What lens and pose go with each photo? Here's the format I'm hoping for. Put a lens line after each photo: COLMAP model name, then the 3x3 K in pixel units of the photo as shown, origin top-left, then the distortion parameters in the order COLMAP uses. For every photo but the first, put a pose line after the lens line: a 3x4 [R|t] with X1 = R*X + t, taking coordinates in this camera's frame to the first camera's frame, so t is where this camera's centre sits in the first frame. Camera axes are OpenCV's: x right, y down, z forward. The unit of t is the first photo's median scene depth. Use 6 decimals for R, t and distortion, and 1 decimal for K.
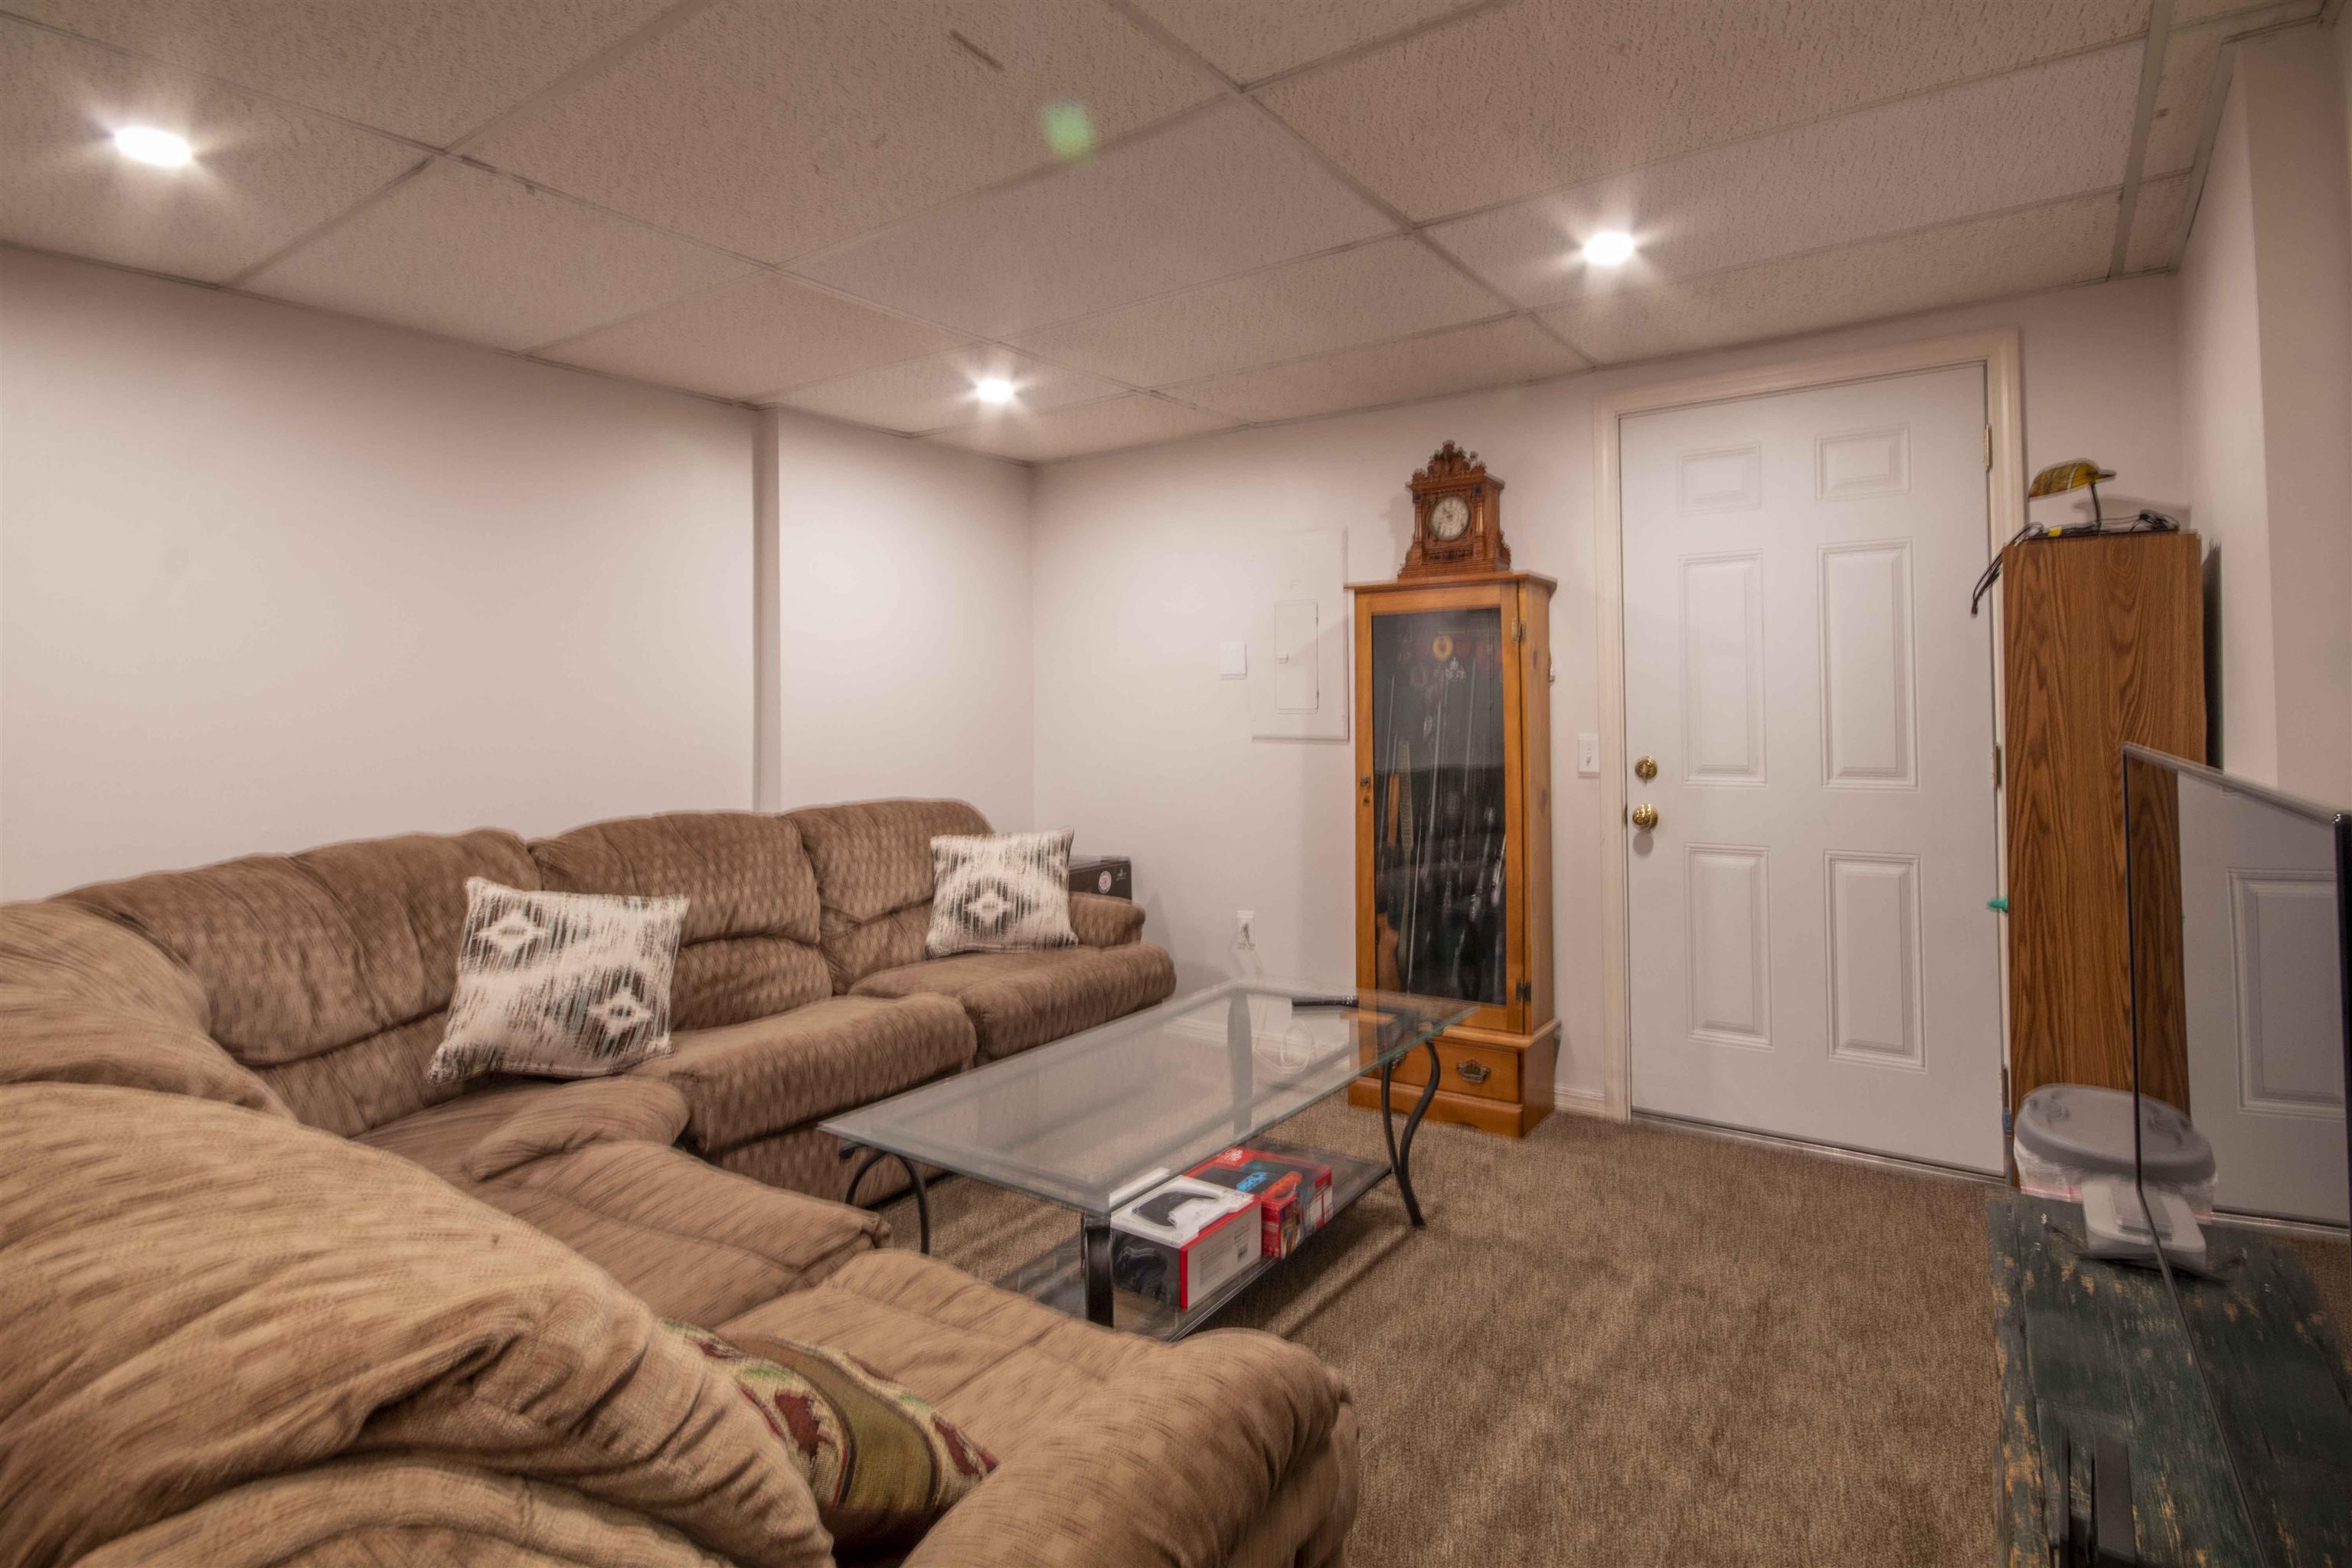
lens RADIAL K [[1182.9, 0, 1216.2], [0, 1182.9, 671.1], [0, 0, 1]] dist [0.000358, 0.009711]
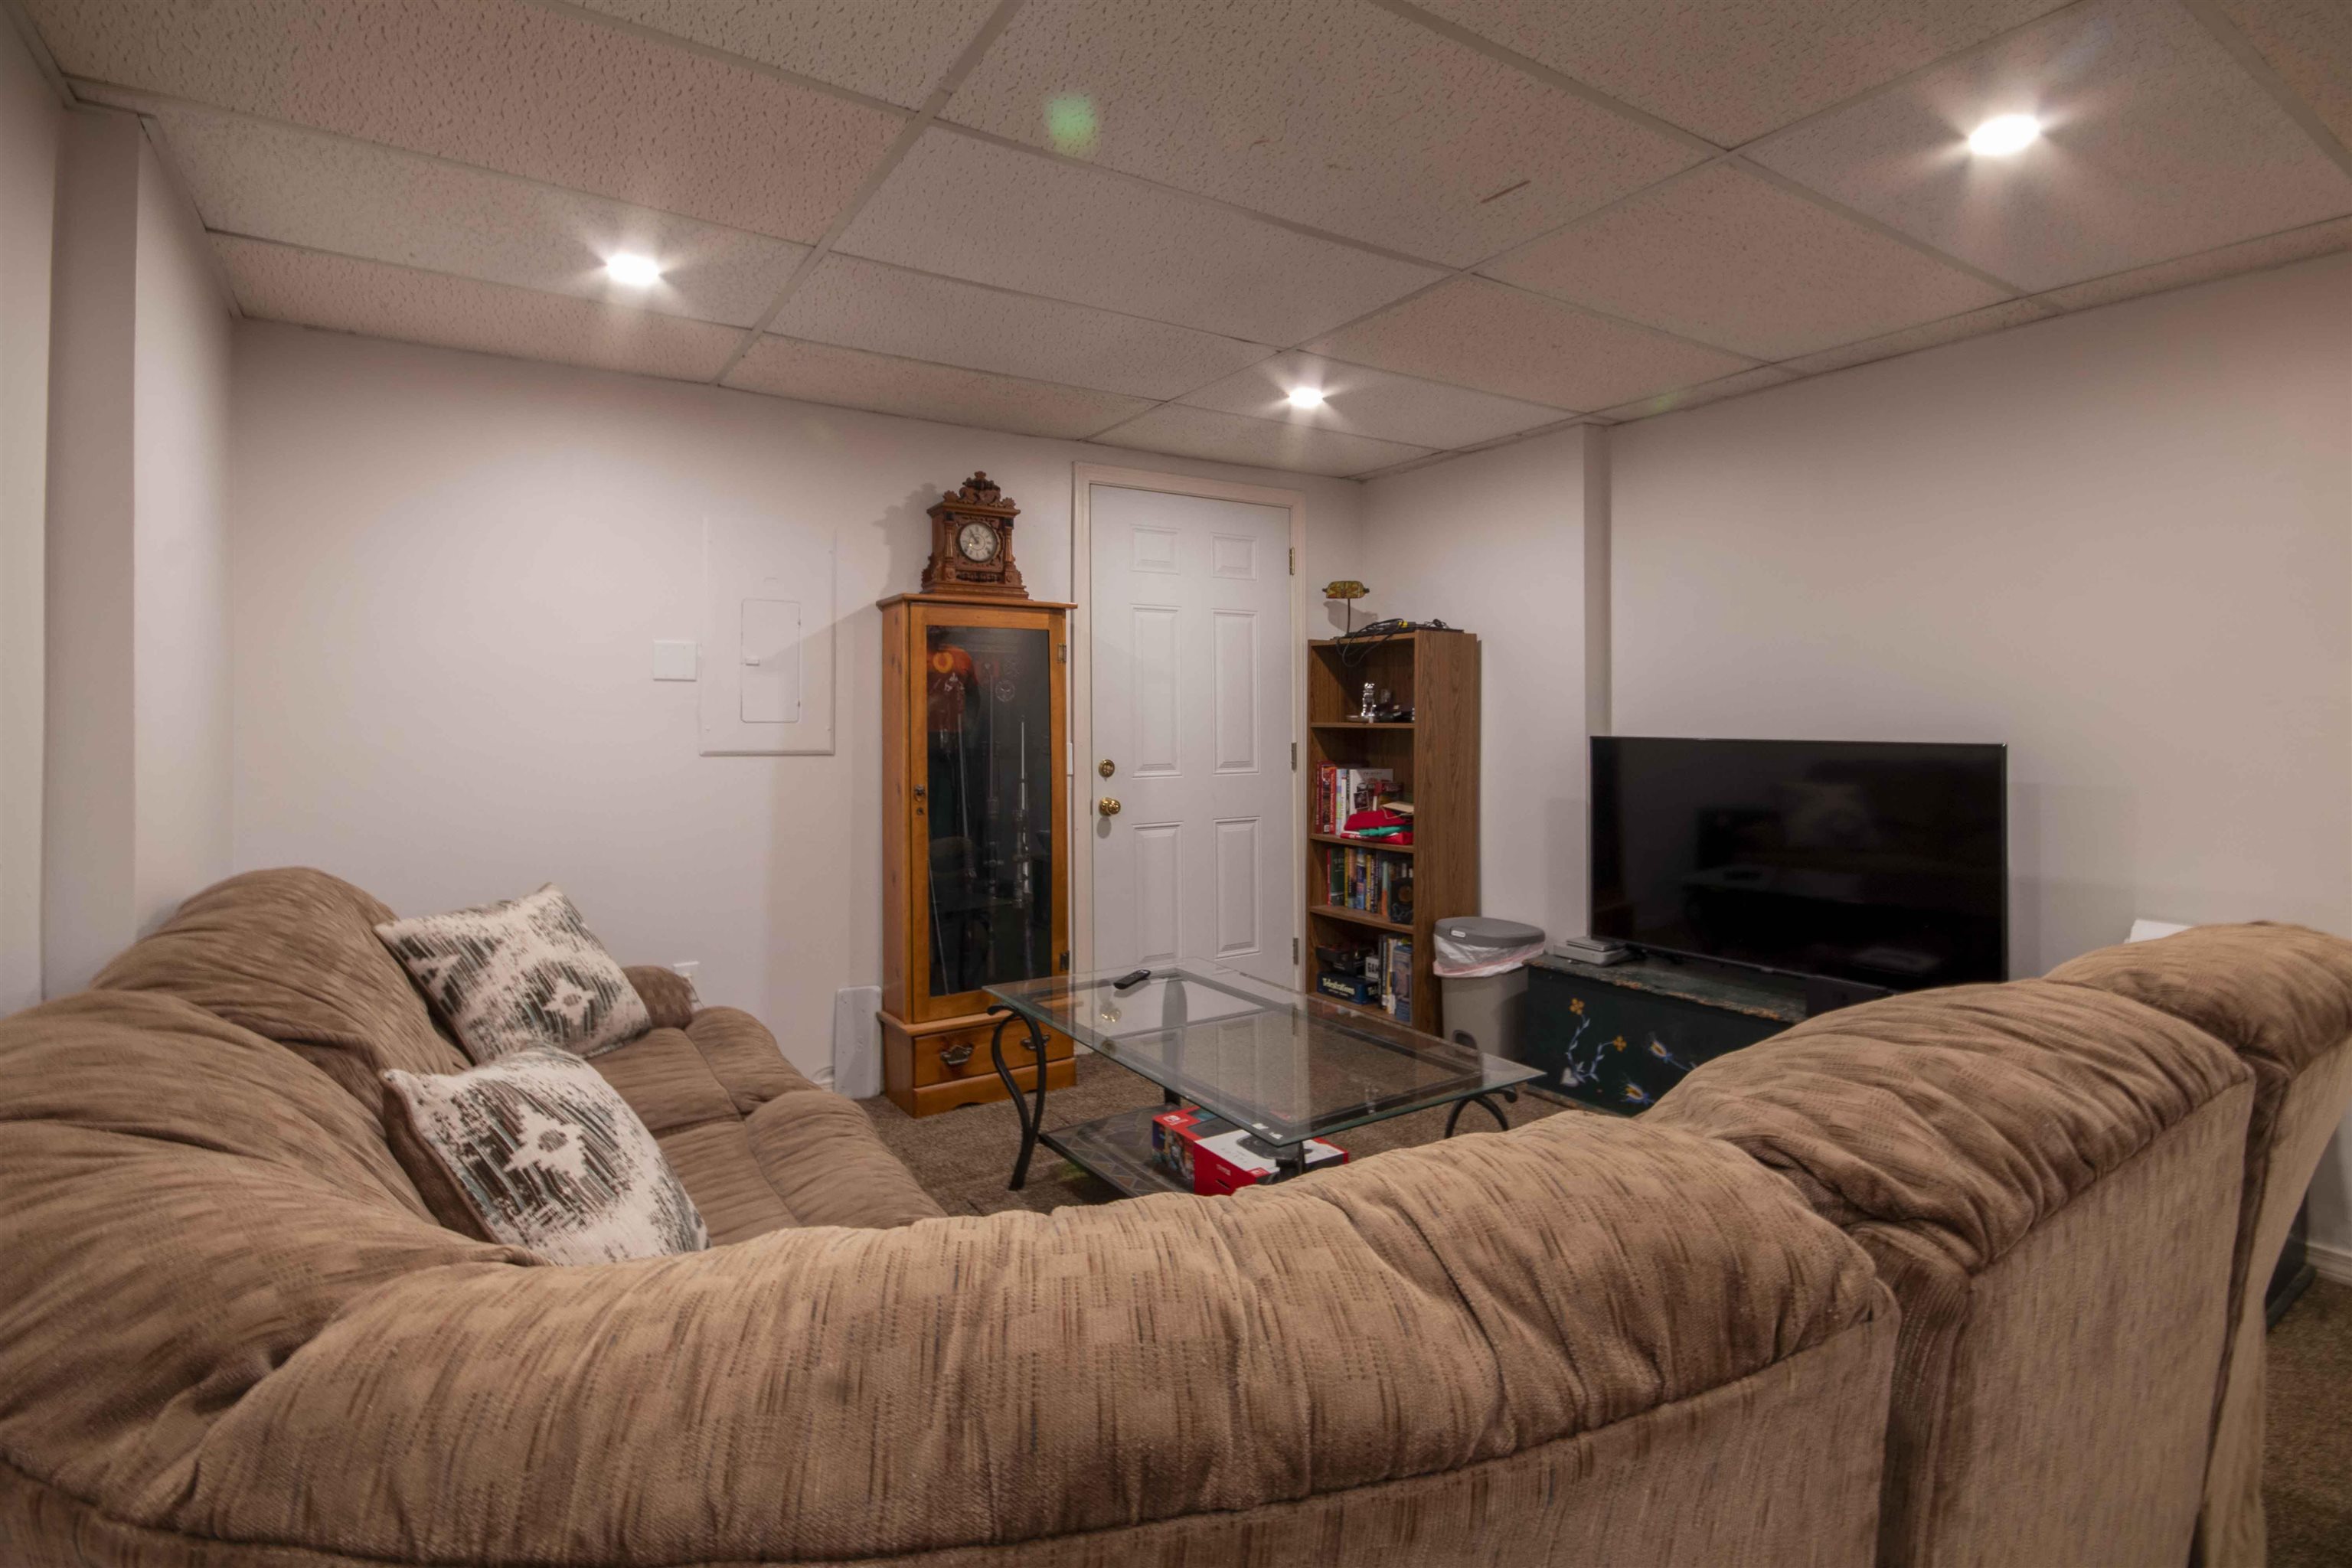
lens RADIAL K [[1140.1, 0, 1175.8], [0, 1140.1, 722.9], [0, 0, 1]] dist [-0.001191, -0.000108]
pose [[0.391329, 0.003449, 0.920245, -0.688932], [-0.033350, 0.999389, 0.010436, 0.017619], [-0.919647, -0.034774, 0.391205, 0.428889]]
